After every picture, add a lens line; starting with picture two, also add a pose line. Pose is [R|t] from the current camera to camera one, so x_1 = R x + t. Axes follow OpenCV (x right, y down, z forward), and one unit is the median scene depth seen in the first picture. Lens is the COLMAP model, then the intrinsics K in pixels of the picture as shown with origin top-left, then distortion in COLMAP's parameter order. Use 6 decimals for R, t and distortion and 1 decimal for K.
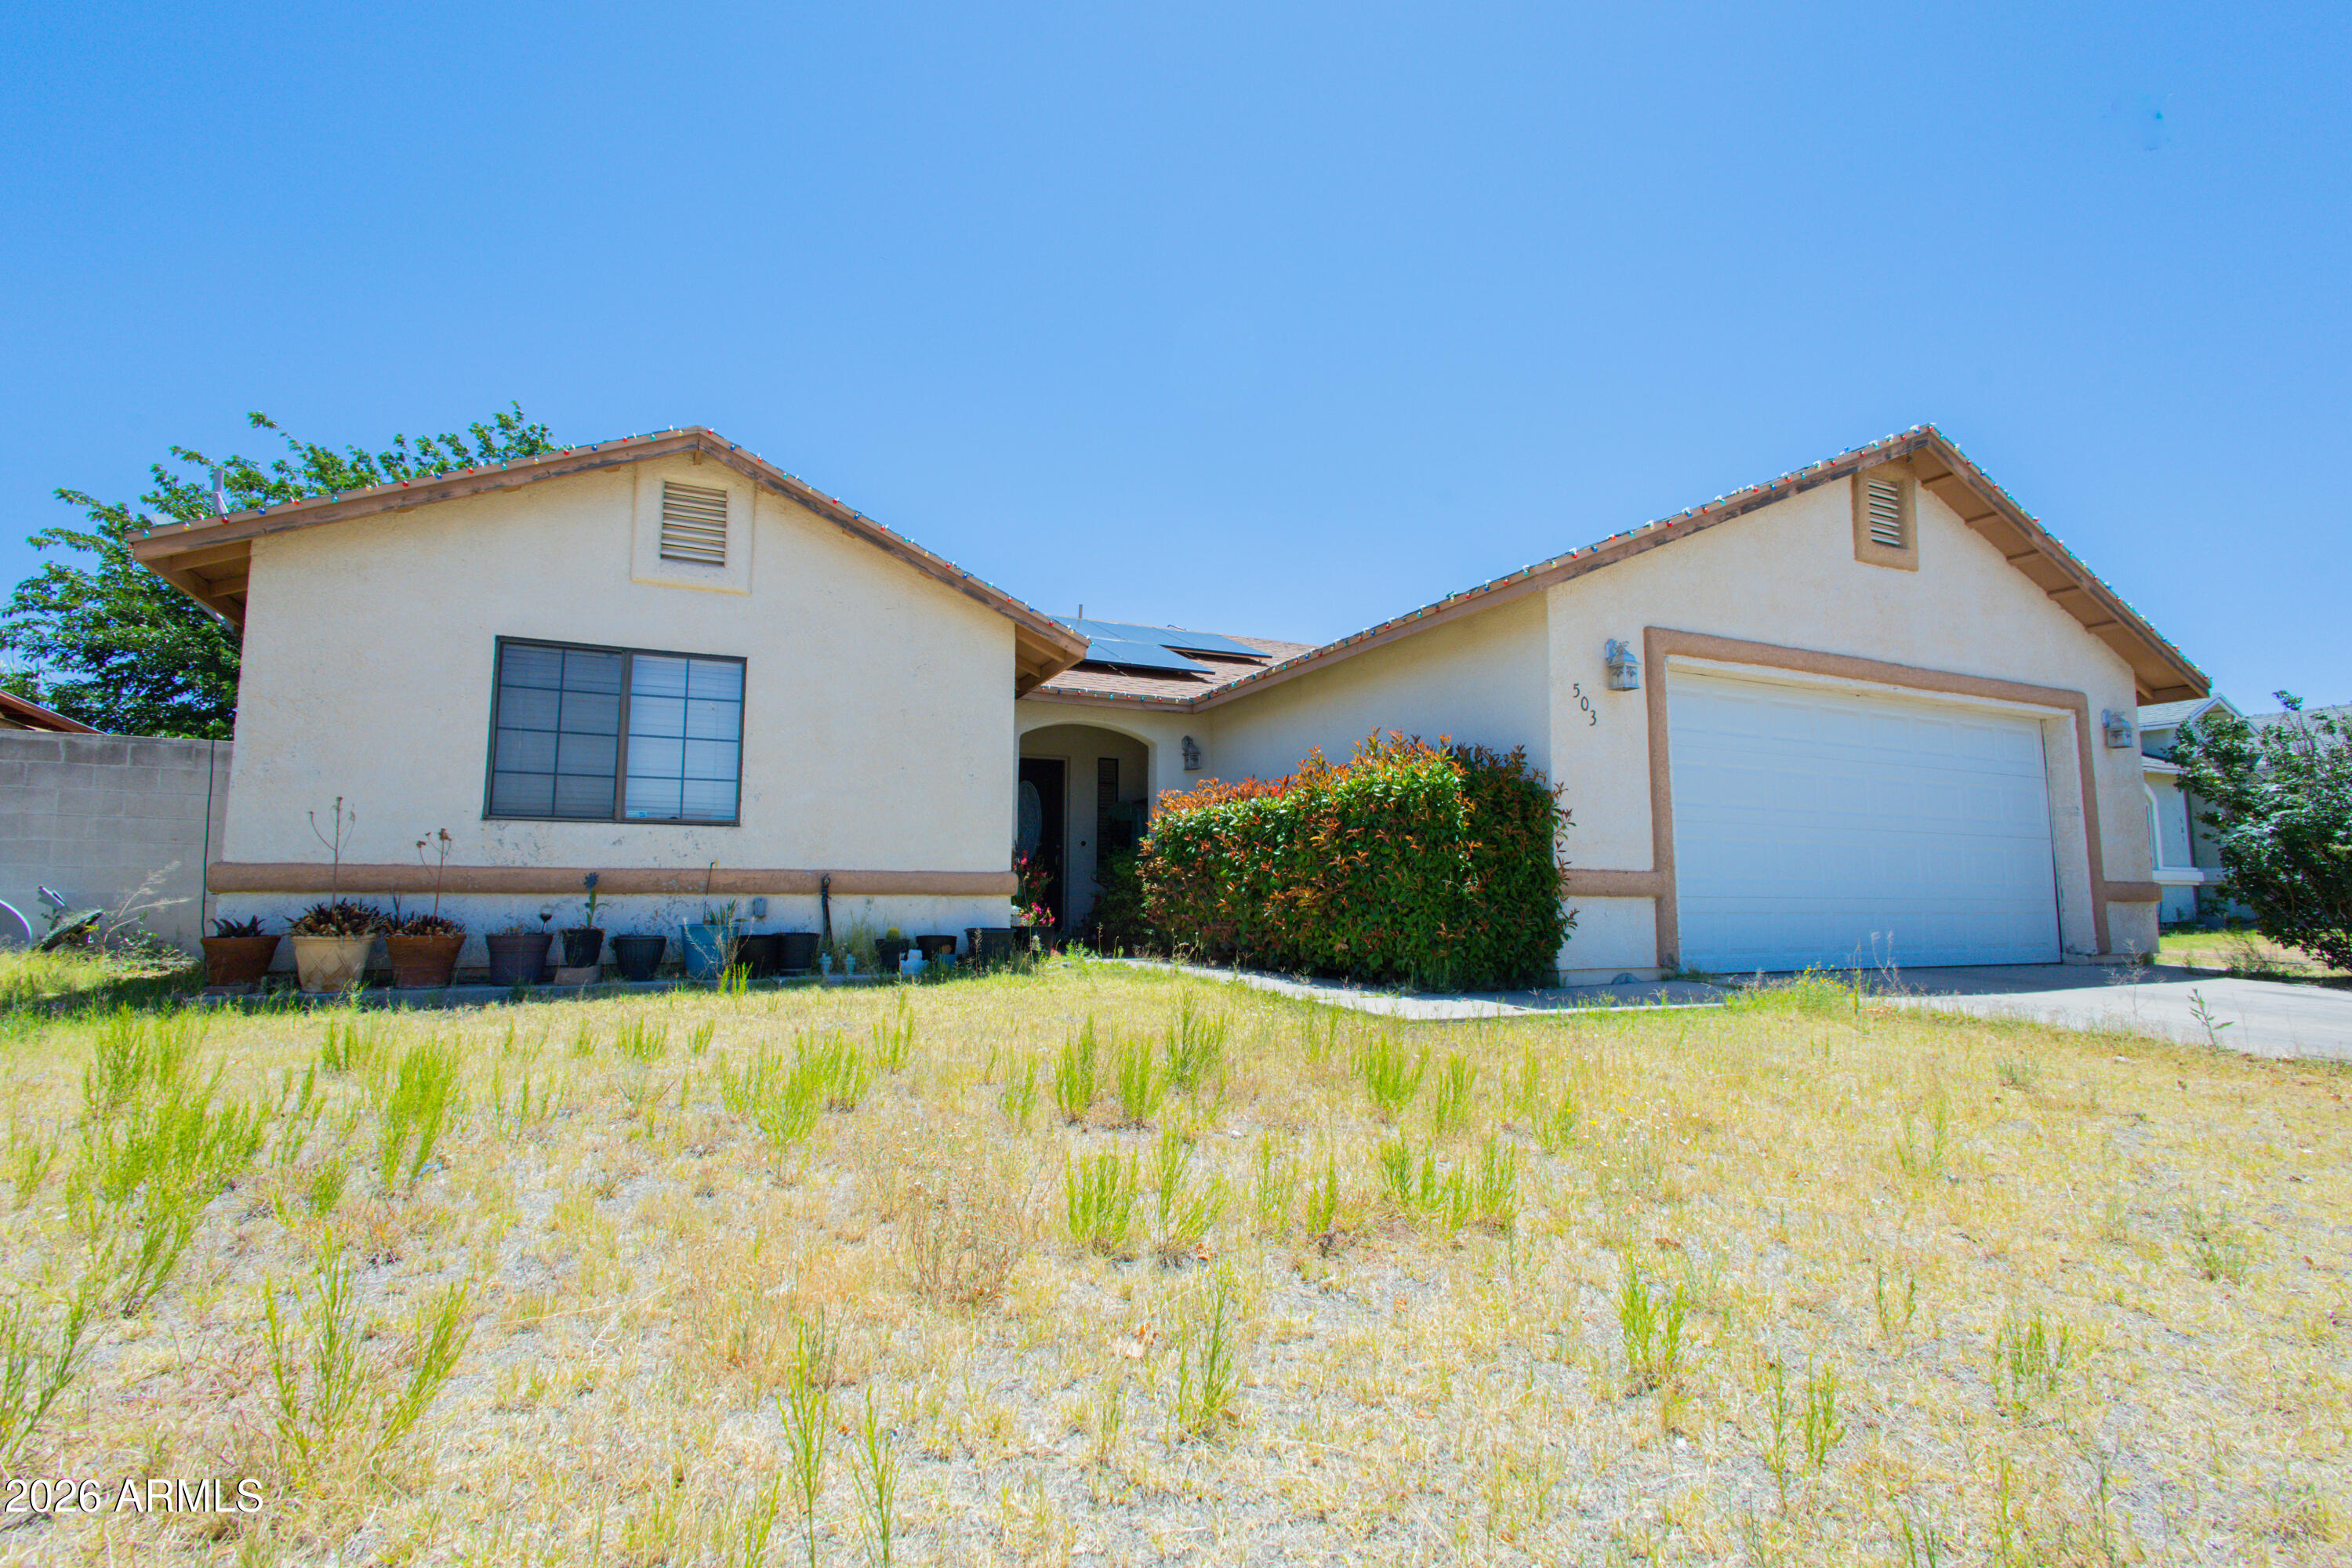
lens RADIAL K [[1083.4, 0, 1178.9], [0, 1083.4, 781.4], [0, 0, 1]] dist [0.009925, -0.000789]
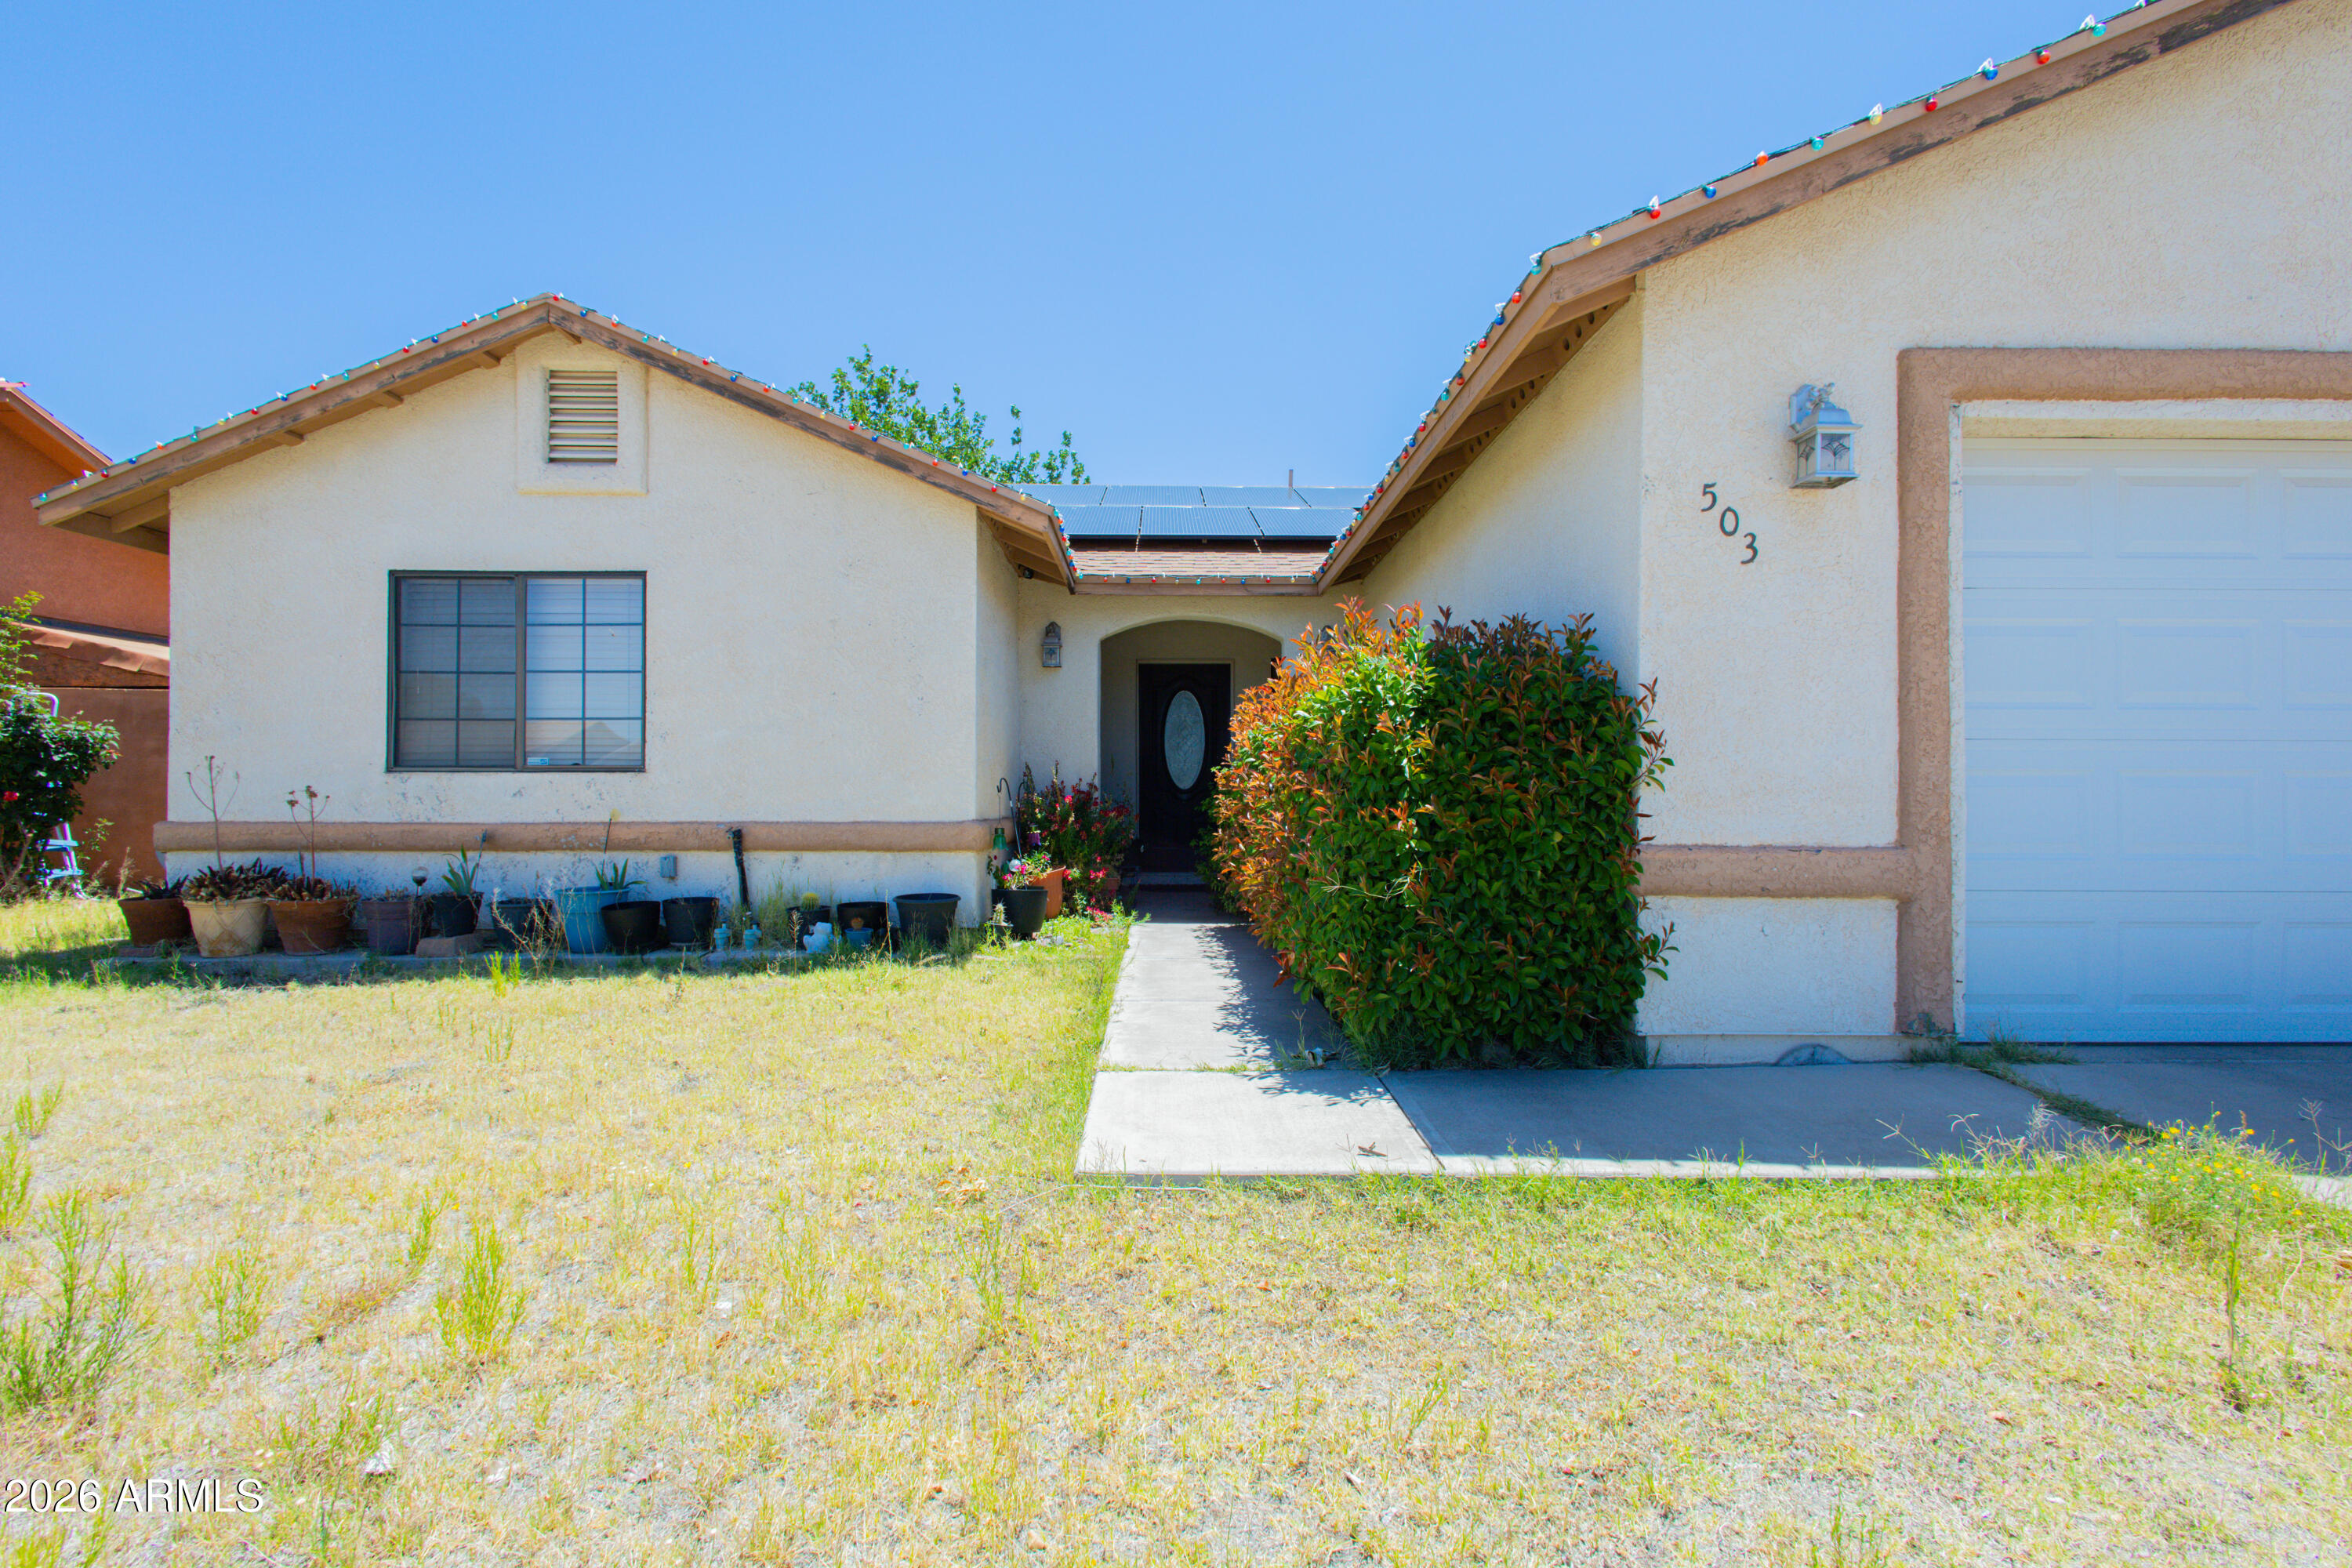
lens RADIAL K [[1083.4, 0, 1171.7], [0, 1083.4, 785.5], [0, 0, 1]] dist [0.009925, -0.000789]
pose [[0.911597, -0.004703, -0.411057, 0.335413], [0.046299, 0.994747, 0.091295, -0.006898], [0.408468, -0.102256, 0.907027, 0.404733]]
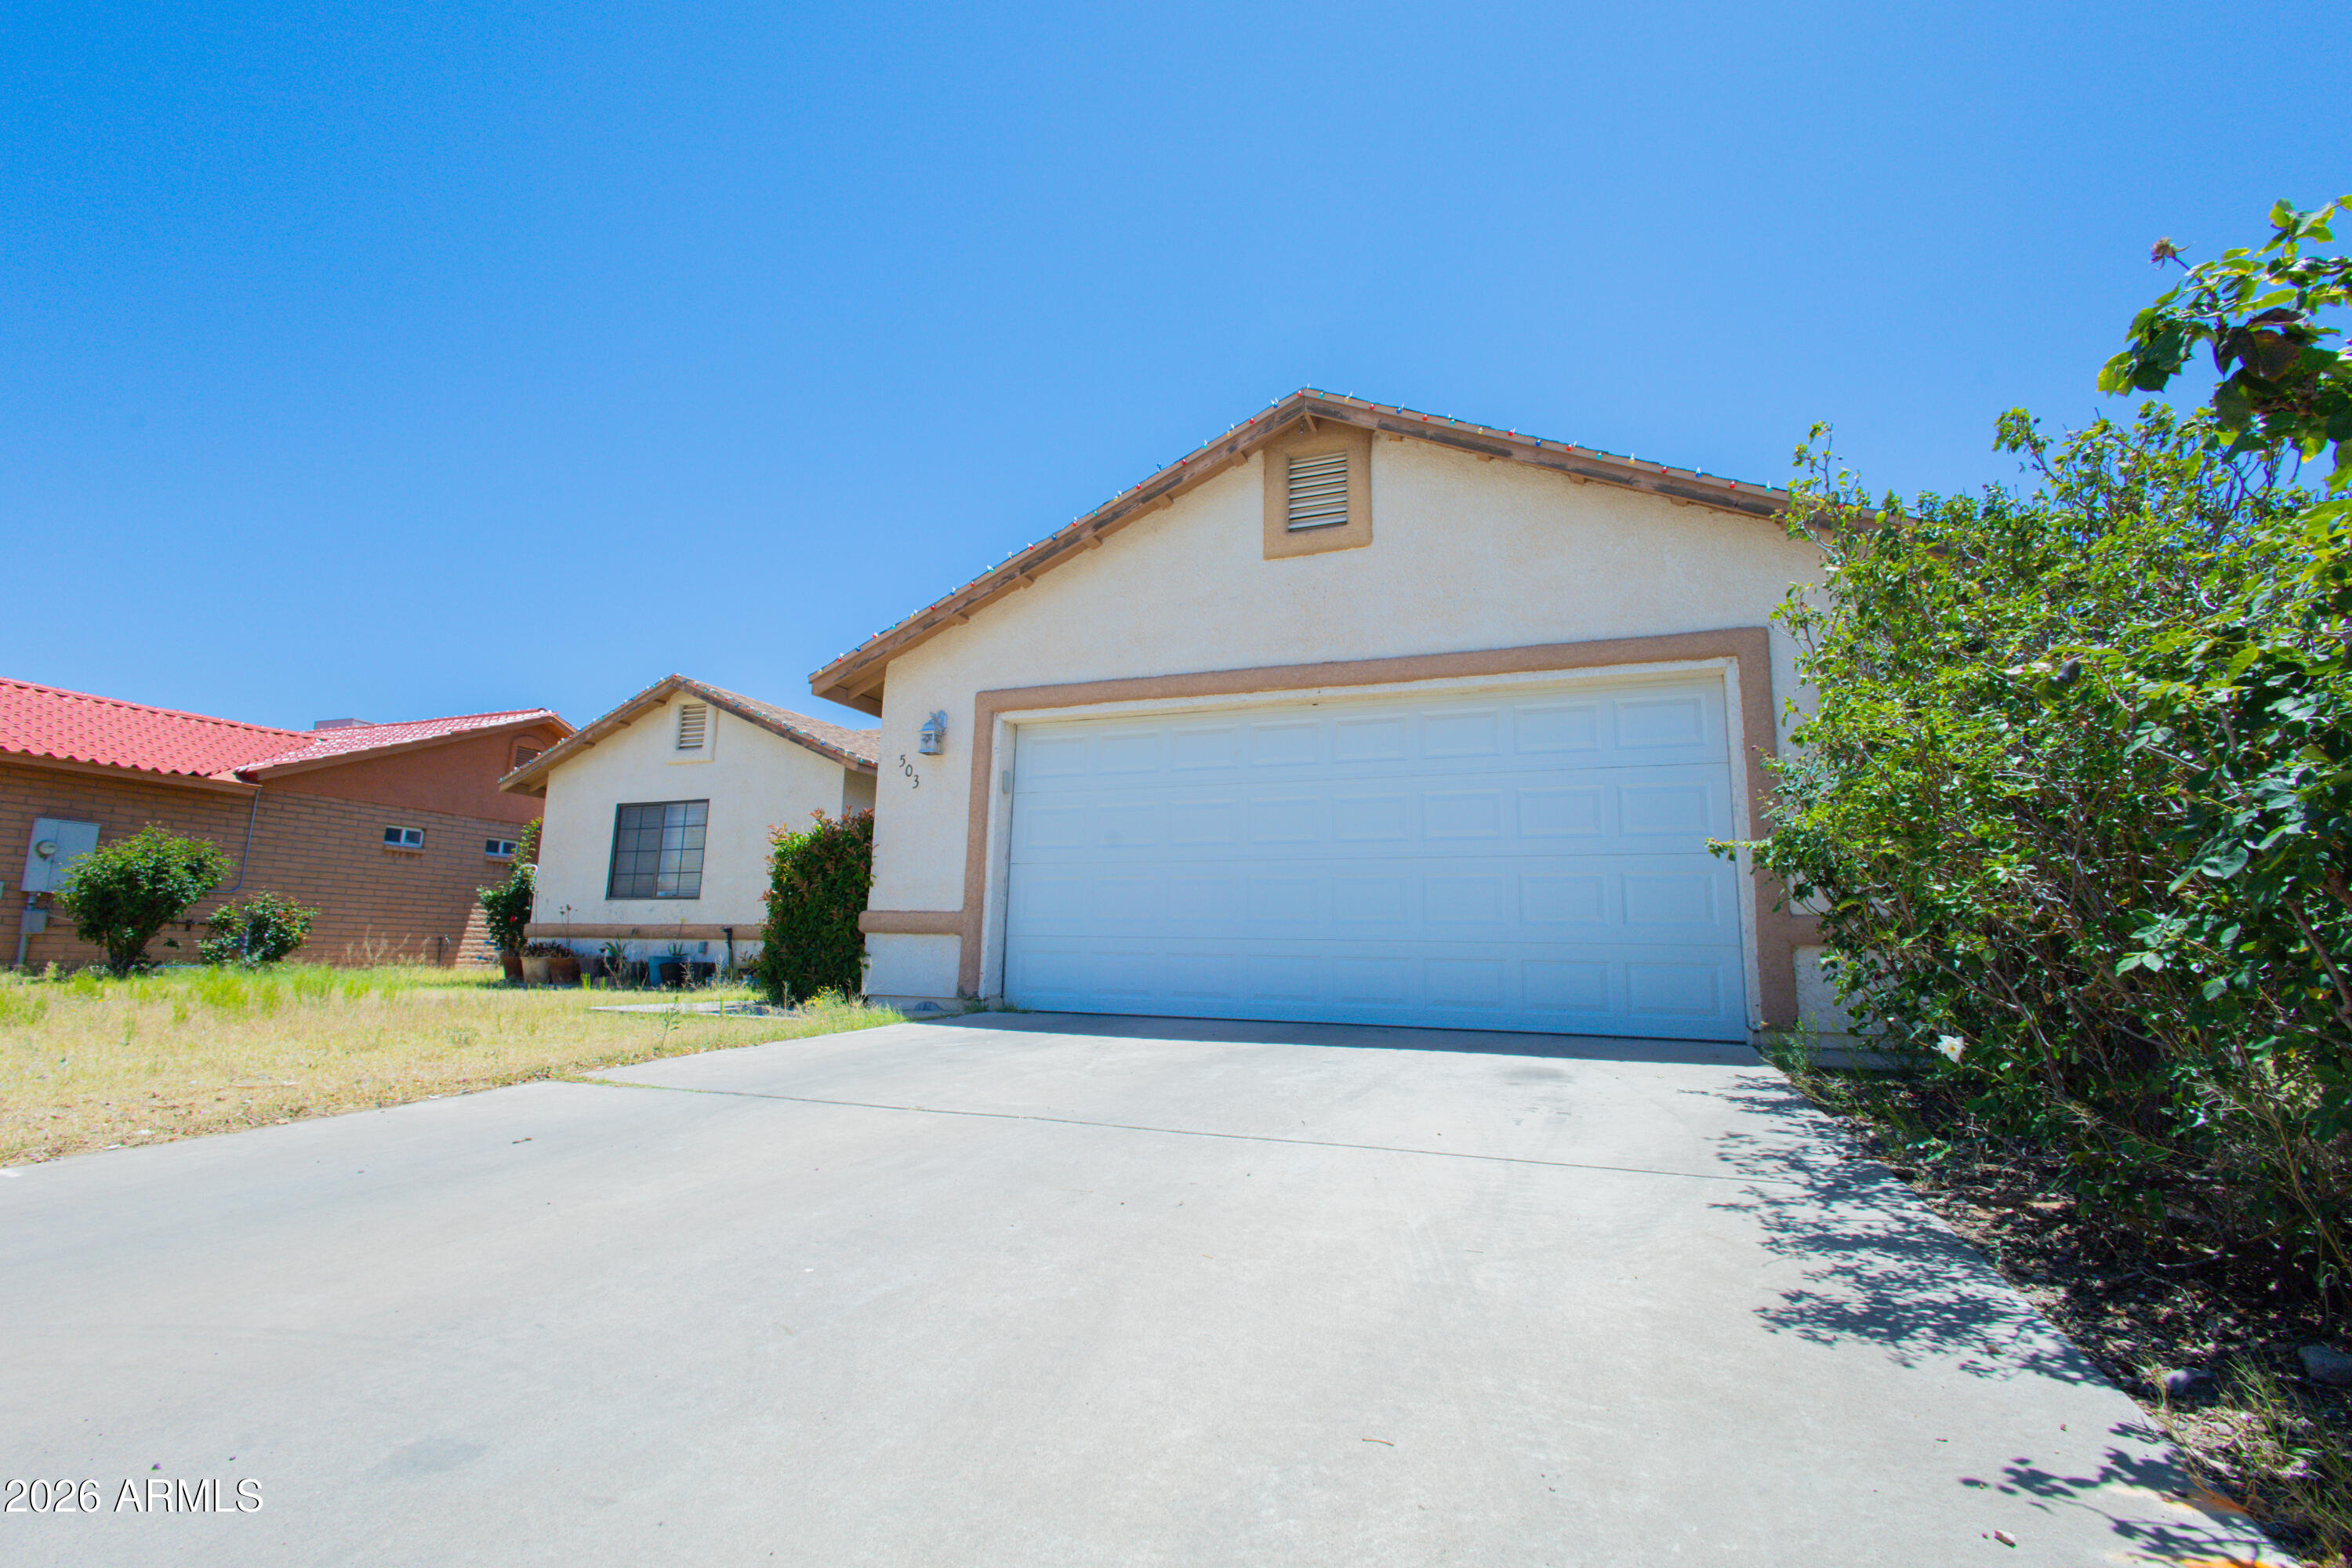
lens RADIAL K [[1083.4, 0, 1168.4], [0, 1083.4, 784.4], [0, 0, 1]] dist [0.009925, -0.000789]
pose [[0.678090, -0.110529, -0.726620, 1.391361], [0.060763, 0.993674, -0.094447, 0.070473], [0.732463, 0.019892, 0.680517, 0.390201]]
